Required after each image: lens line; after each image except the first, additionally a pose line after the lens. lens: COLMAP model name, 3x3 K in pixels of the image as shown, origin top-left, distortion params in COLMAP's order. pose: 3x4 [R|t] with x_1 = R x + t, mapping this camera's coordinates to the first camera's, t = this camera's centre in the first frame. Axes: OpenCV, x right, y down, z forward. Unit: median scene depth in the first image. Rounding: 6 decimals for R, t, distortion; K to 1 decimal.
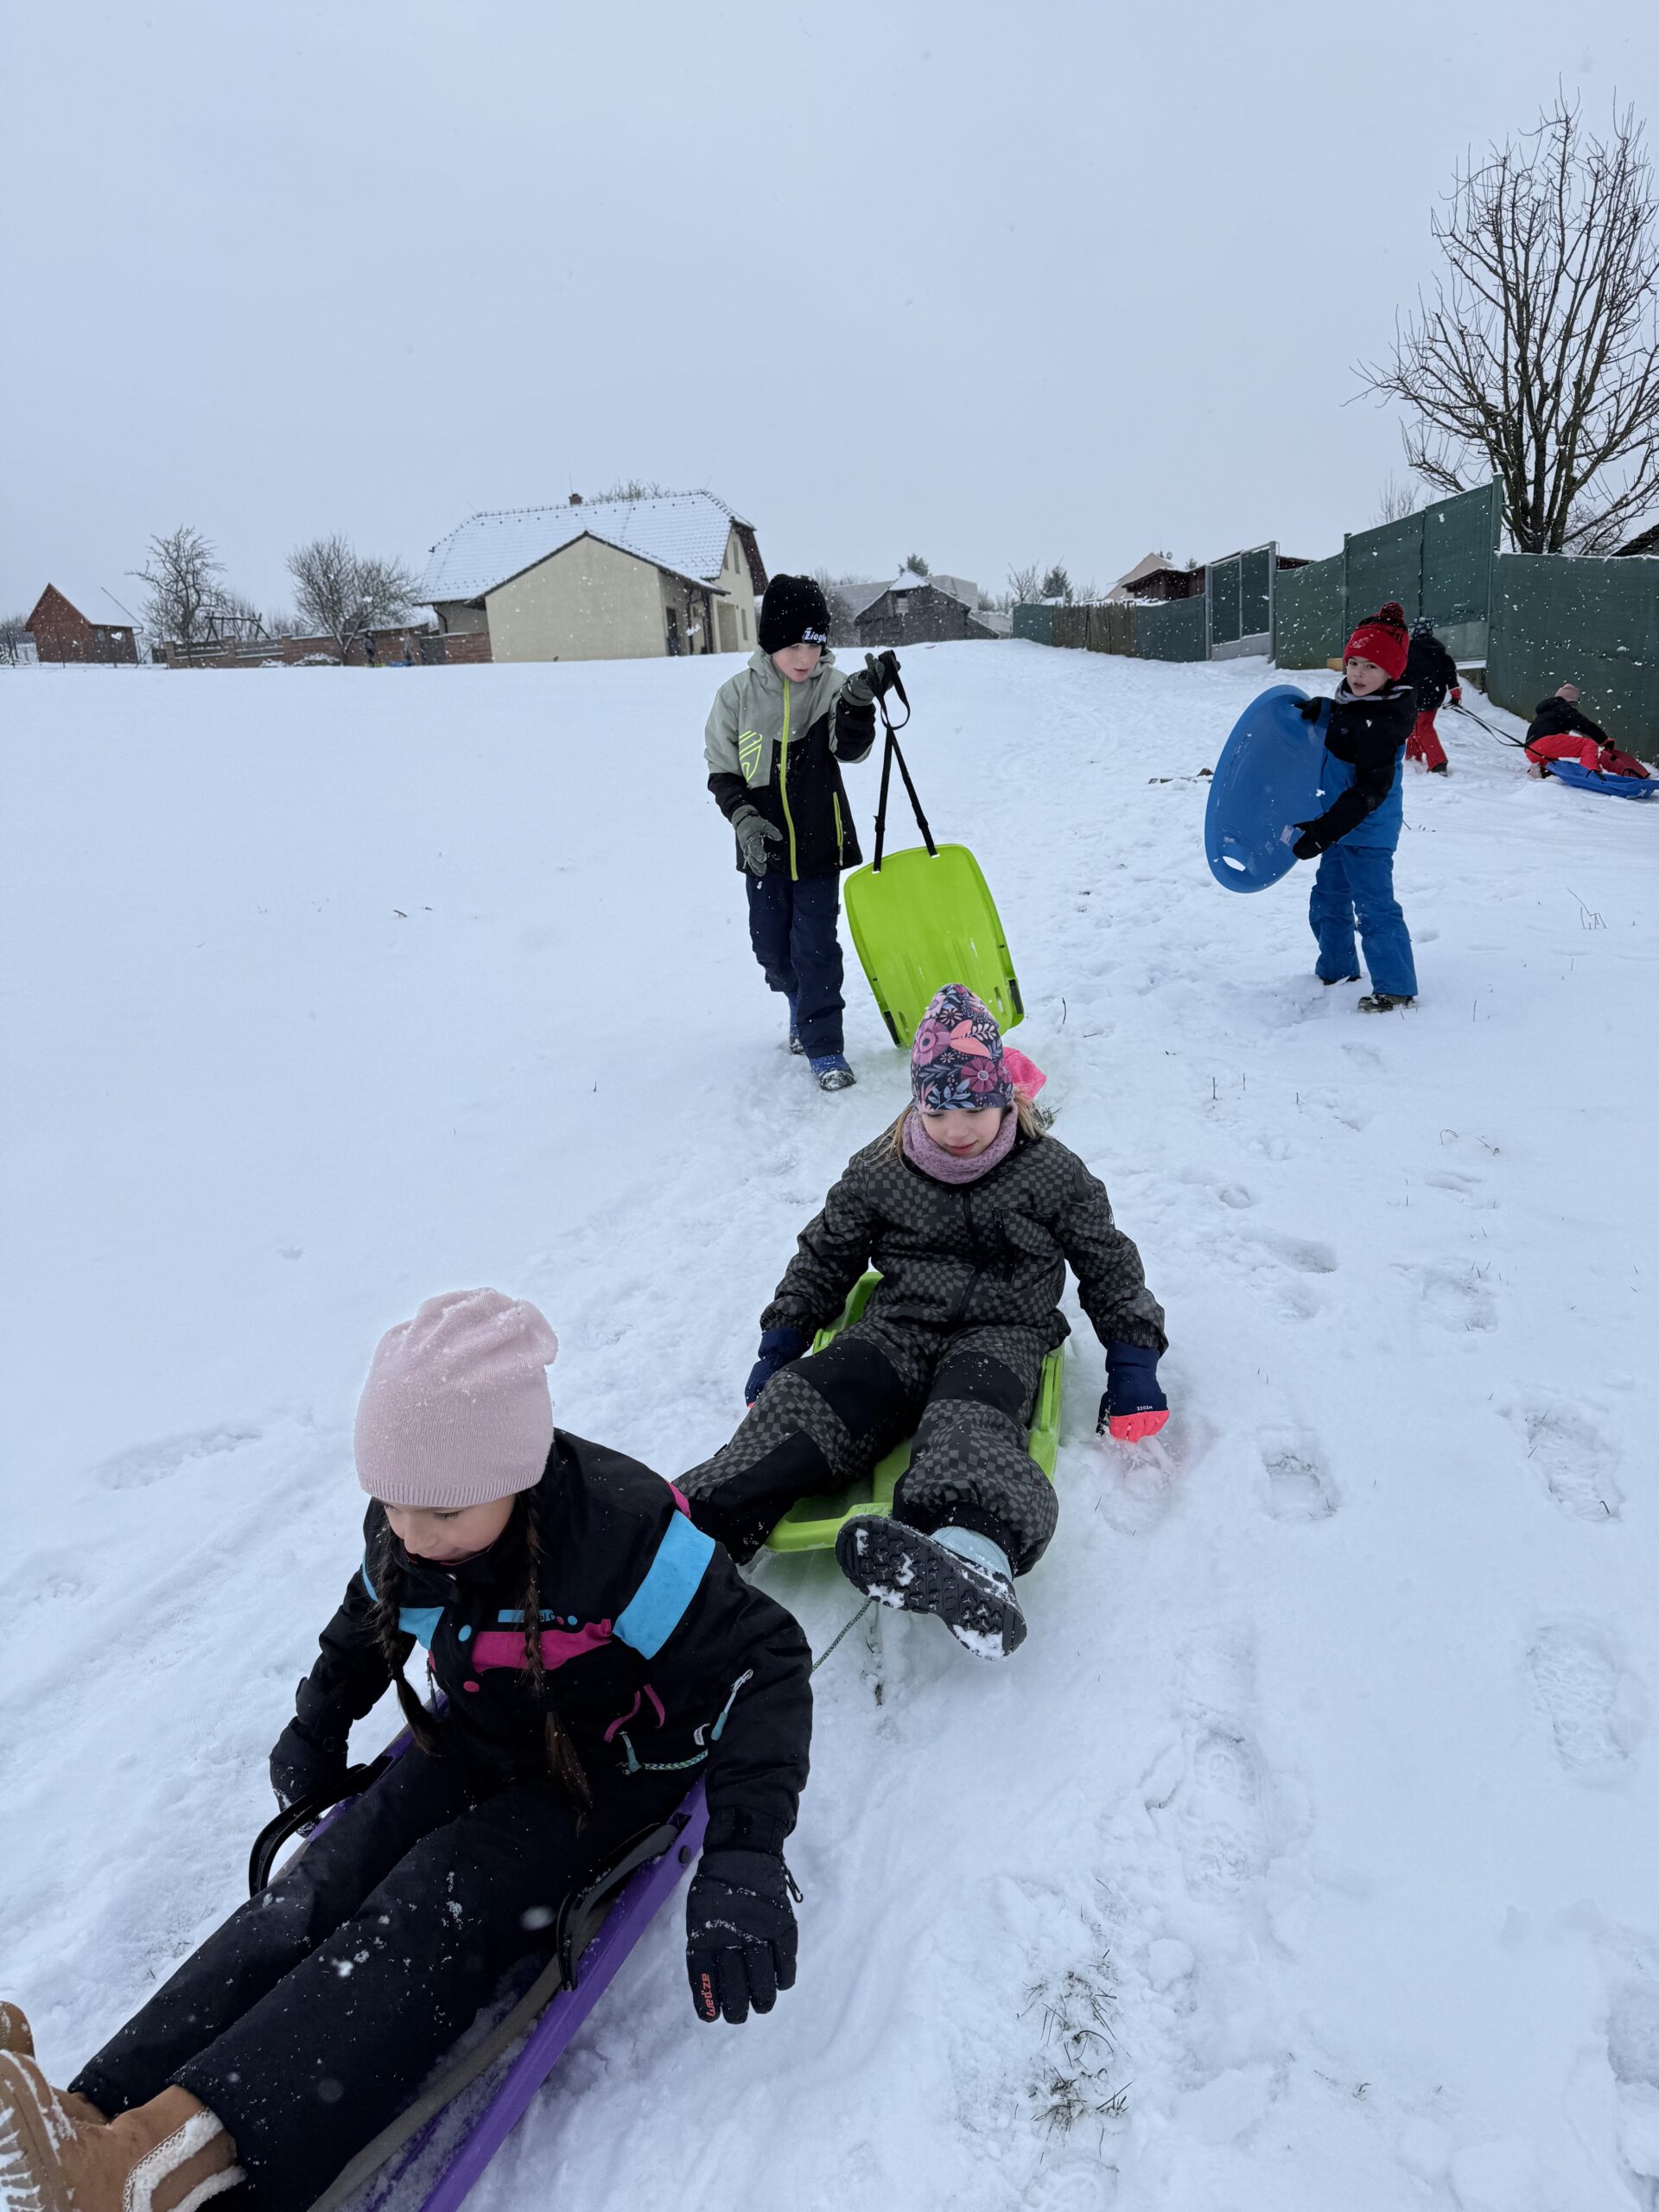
lens RADIAL K [[1625.8, 0, 787.1], [0, 1625.8, 1106.9], [0, 0, 1]] dist [0.023912, -0.016316]
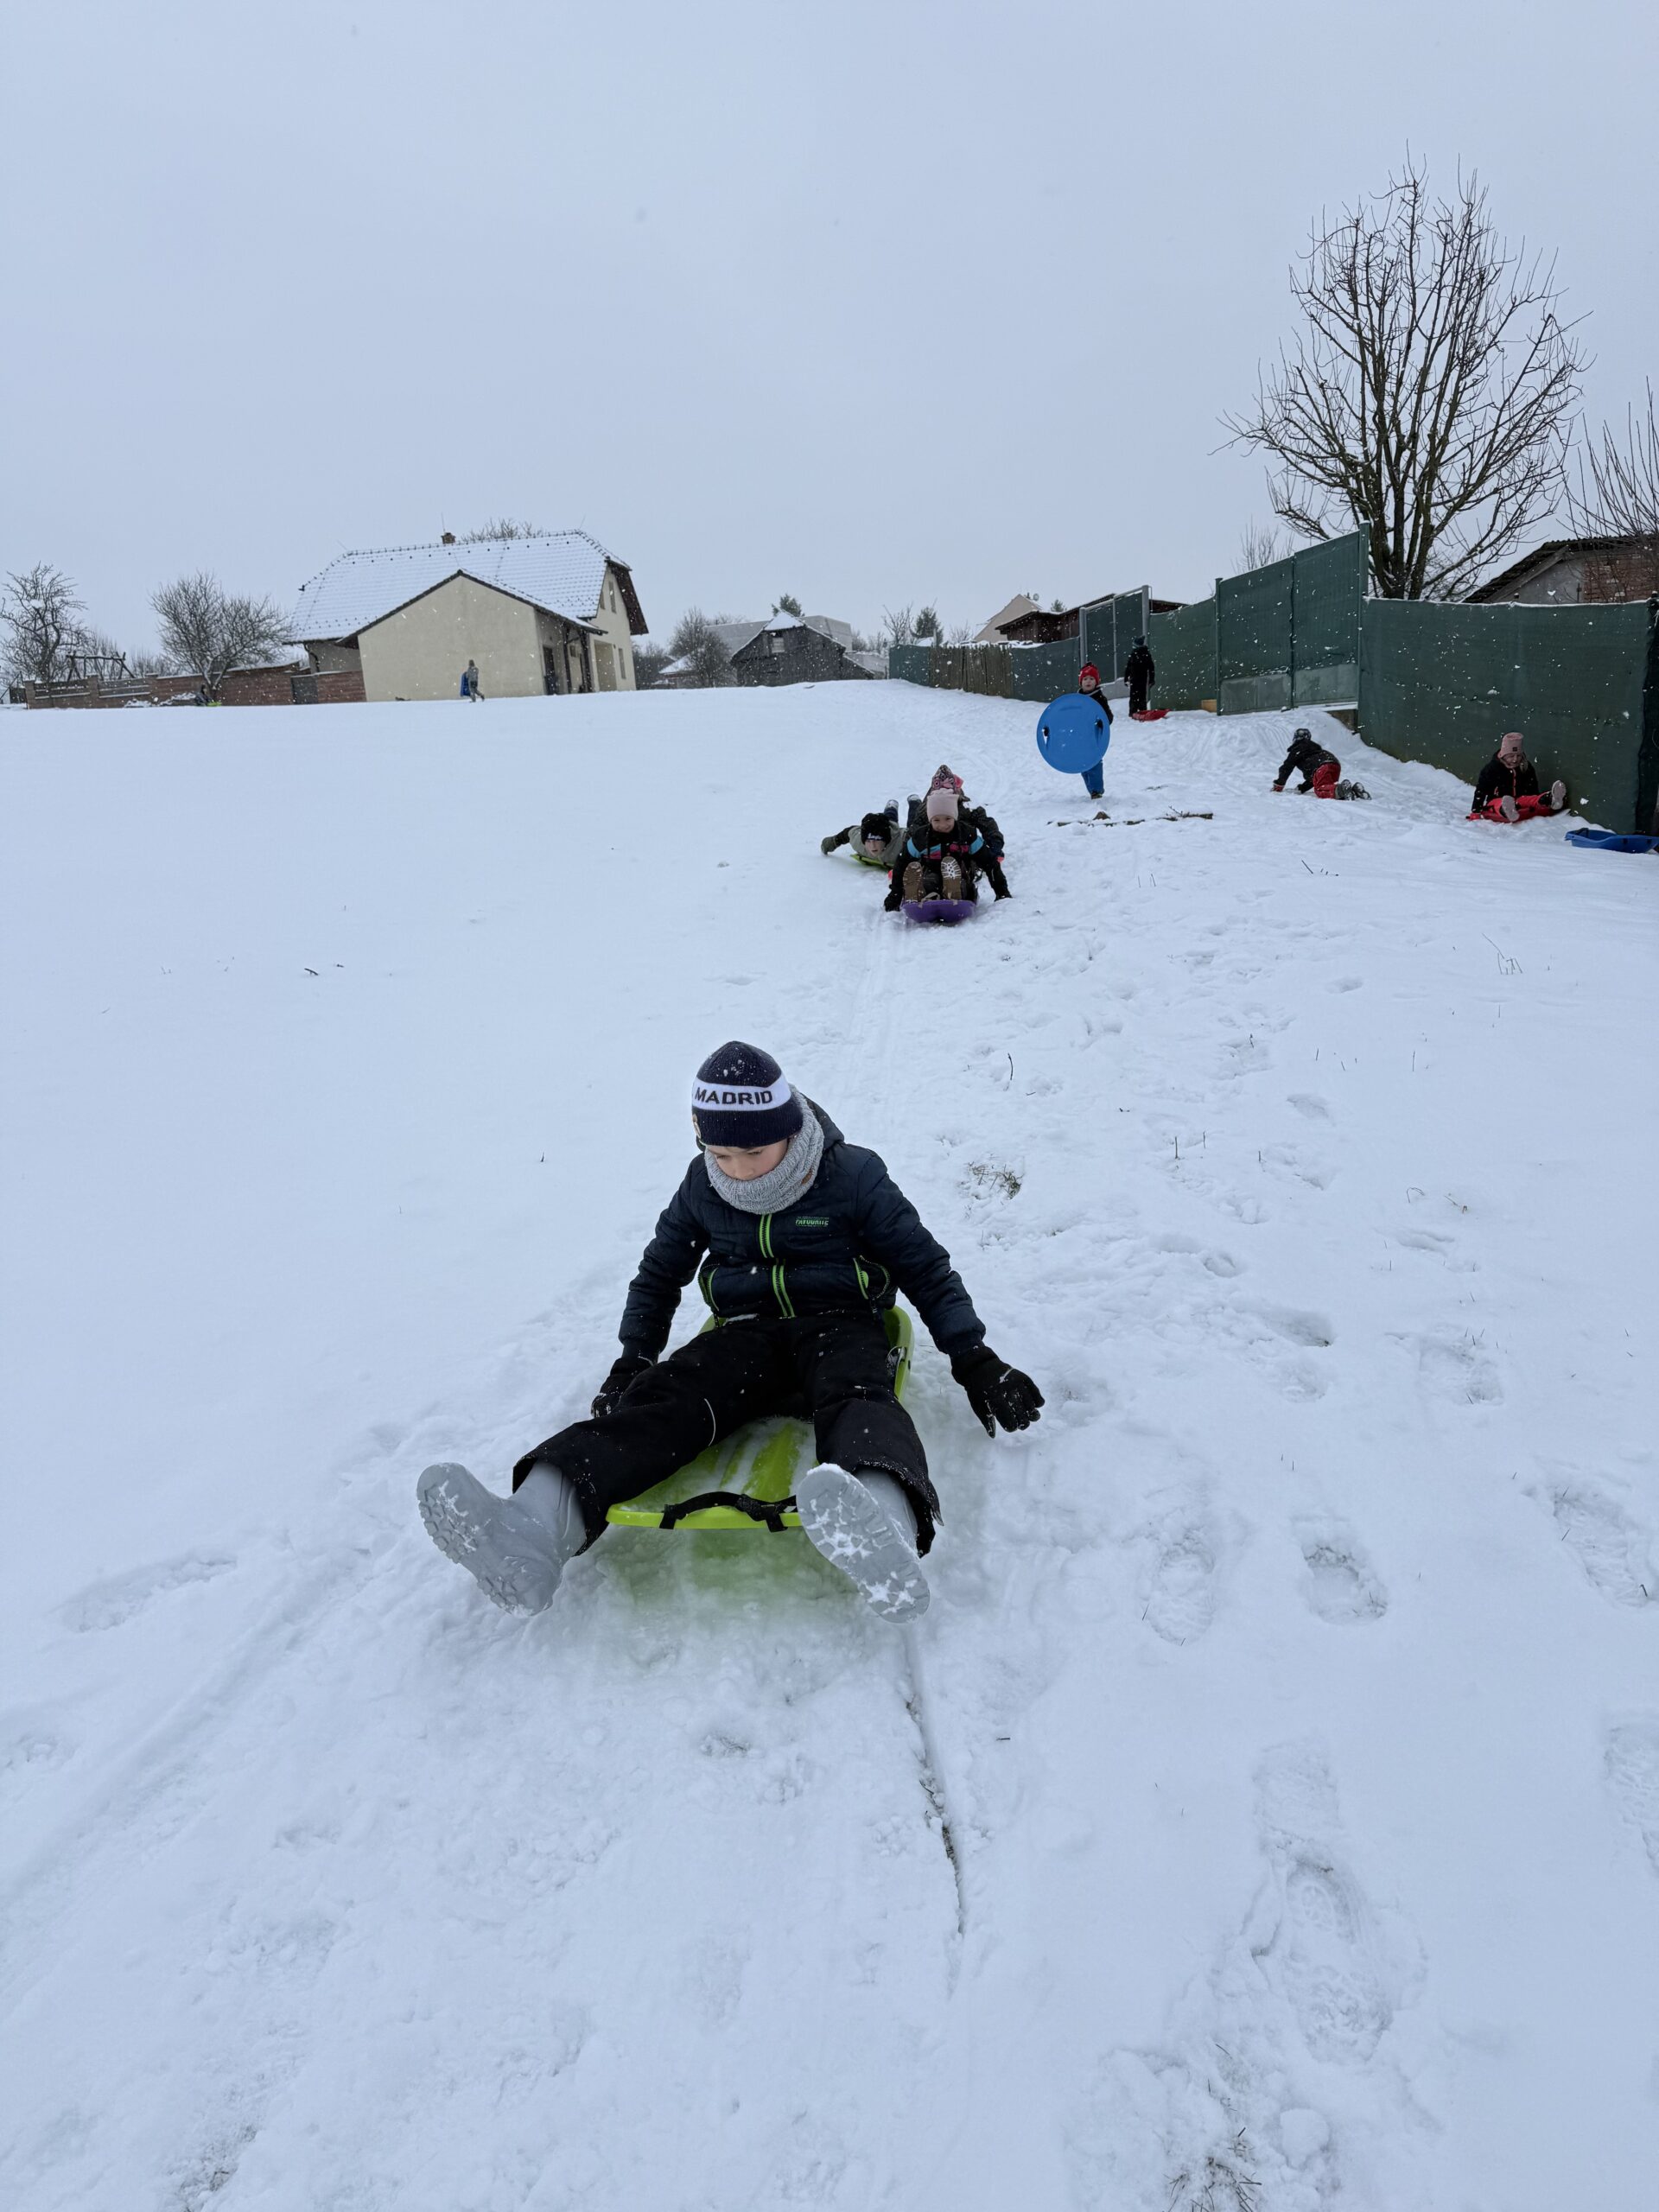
lens RADIAL K [[1625.8, 0, 787.1], [0, 1625.8, 1106.9], [0, 0, 1]] dist [0.023912, -0.016316]
pose [[0.997224, -0.020033, 0.071712, -0.008411], [0.021574, 0.999551, -0.020772, -0.003916], [-0.071264, 0.022261, 0.997209, 0.004790]]
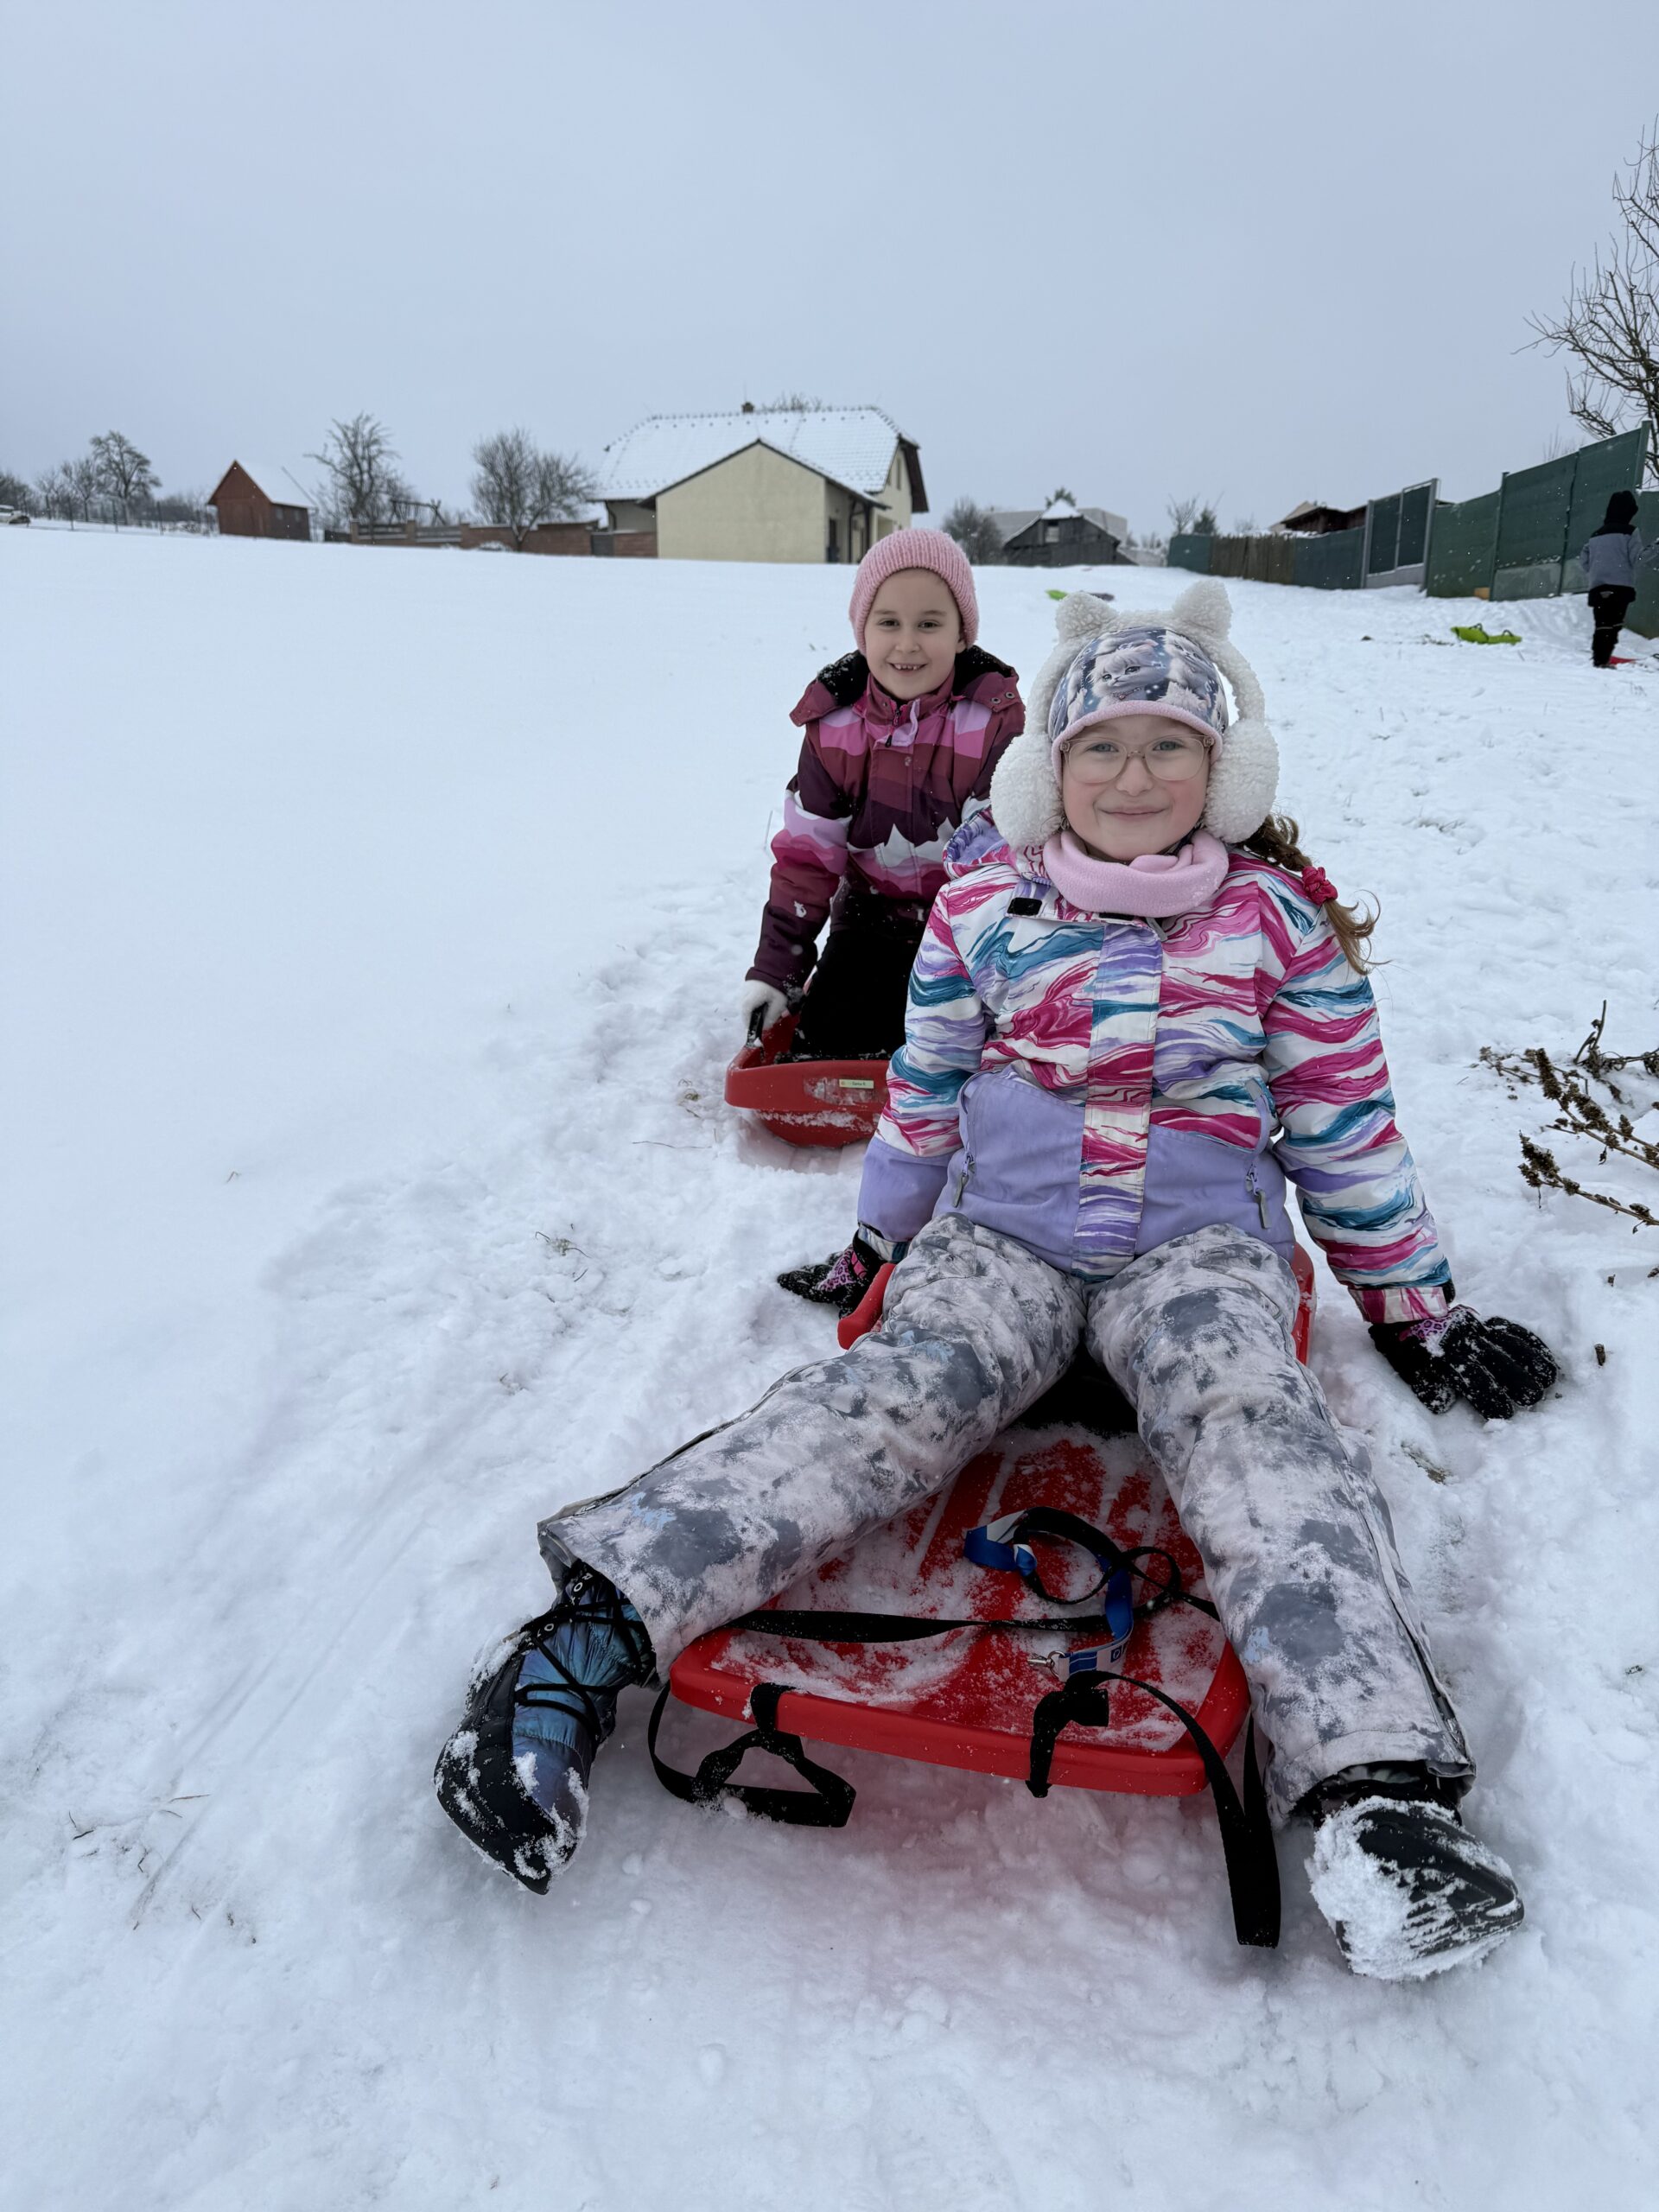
lens RADIAL K [[1612.6, 0, 783.3], [0, 1612.6, 1106.5], [0, 0, 1]] dist [0.008245, 0.001268]
pose [[0.994745, 0.085450, -0.056392, -0.046670], [-0.082806, 0.995425, 0.047673, 0.068034], [0.060208, -0.042752, 0.997270, -0.144687]]
